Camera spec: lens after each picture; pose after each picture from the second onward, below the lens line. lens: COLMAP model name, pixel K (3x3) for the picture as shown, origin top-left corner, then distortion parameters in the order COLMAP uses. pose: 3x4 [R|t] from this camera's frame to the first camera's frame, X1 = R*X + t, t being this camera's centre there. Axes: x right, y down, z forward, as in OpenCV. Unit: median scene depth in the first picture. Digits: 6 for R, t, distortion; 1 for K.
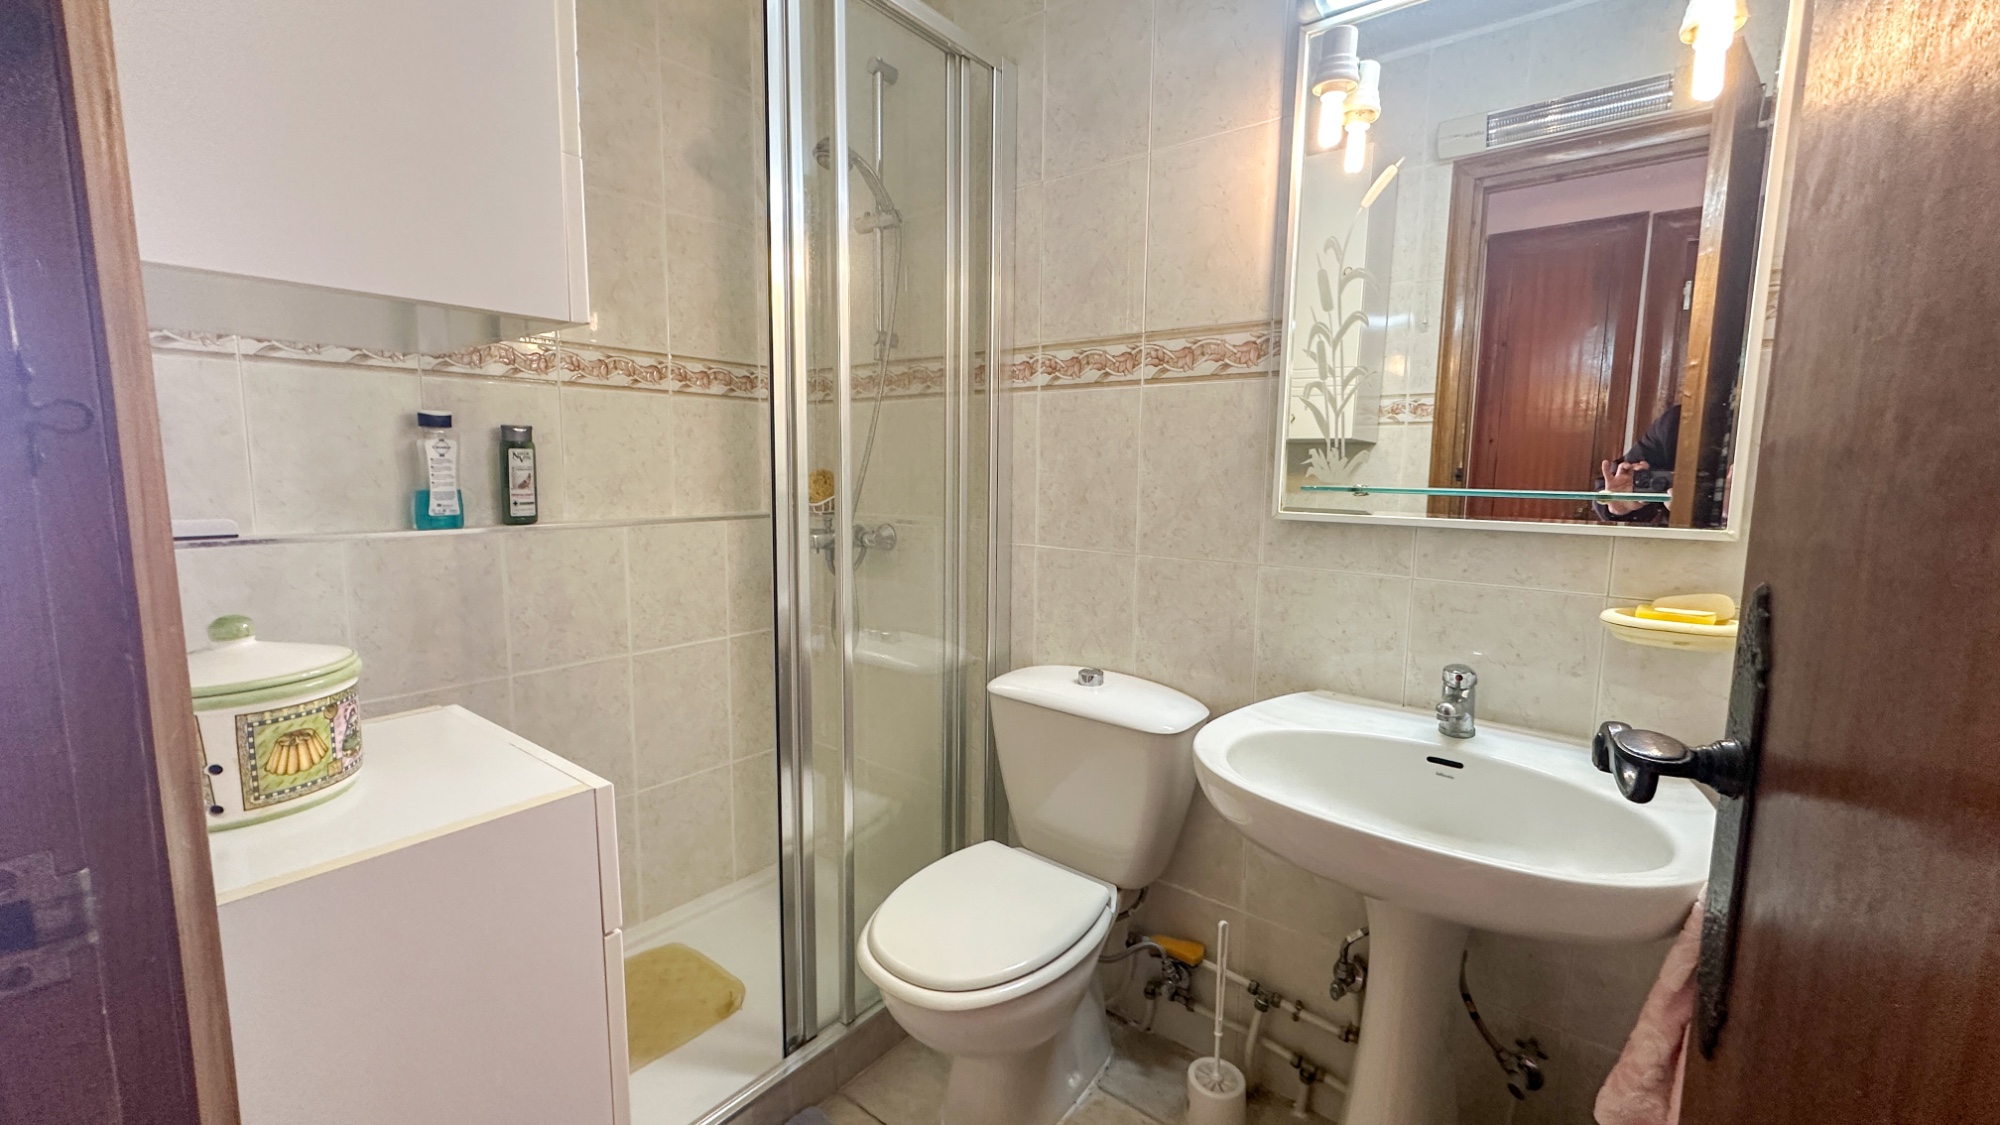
lens RADIAL K [[794.1, 0, 1002.7], [0, 794.1, 563.6], [0, 0, 1]] dist [-0.001335, 0.000479]
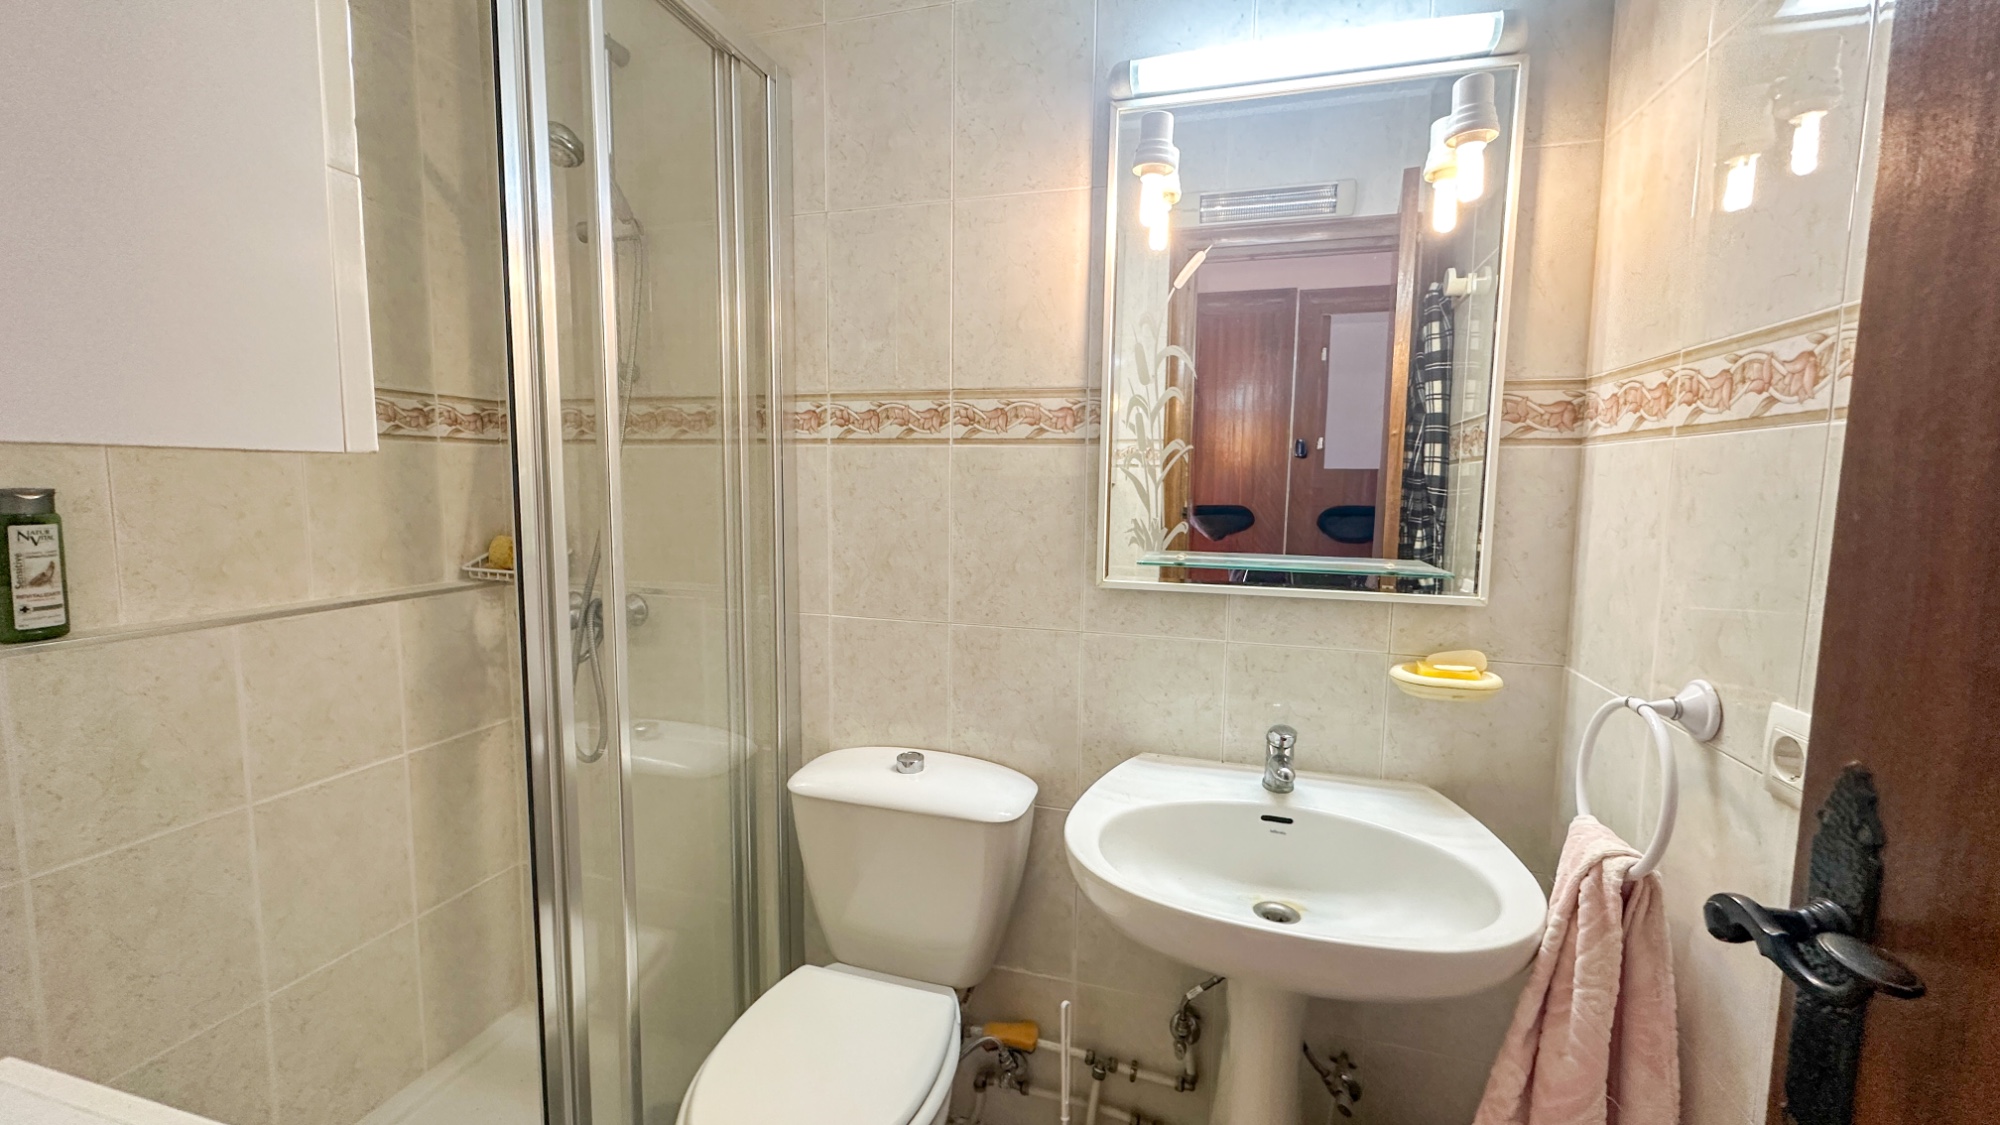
lens RADIAL K [[794.1, 0, 1001.3], [0, 794.1, 562.4], [0, 0, 1]] dist [-0.001335, 0.000479]
pose [[0.924732, -0.040322, 0.378478, -0.128023], [0.044361, 0.999014, -0.001954, -0.079796], [-0.378026, 0.018597, 0.925608, 0.108906]]
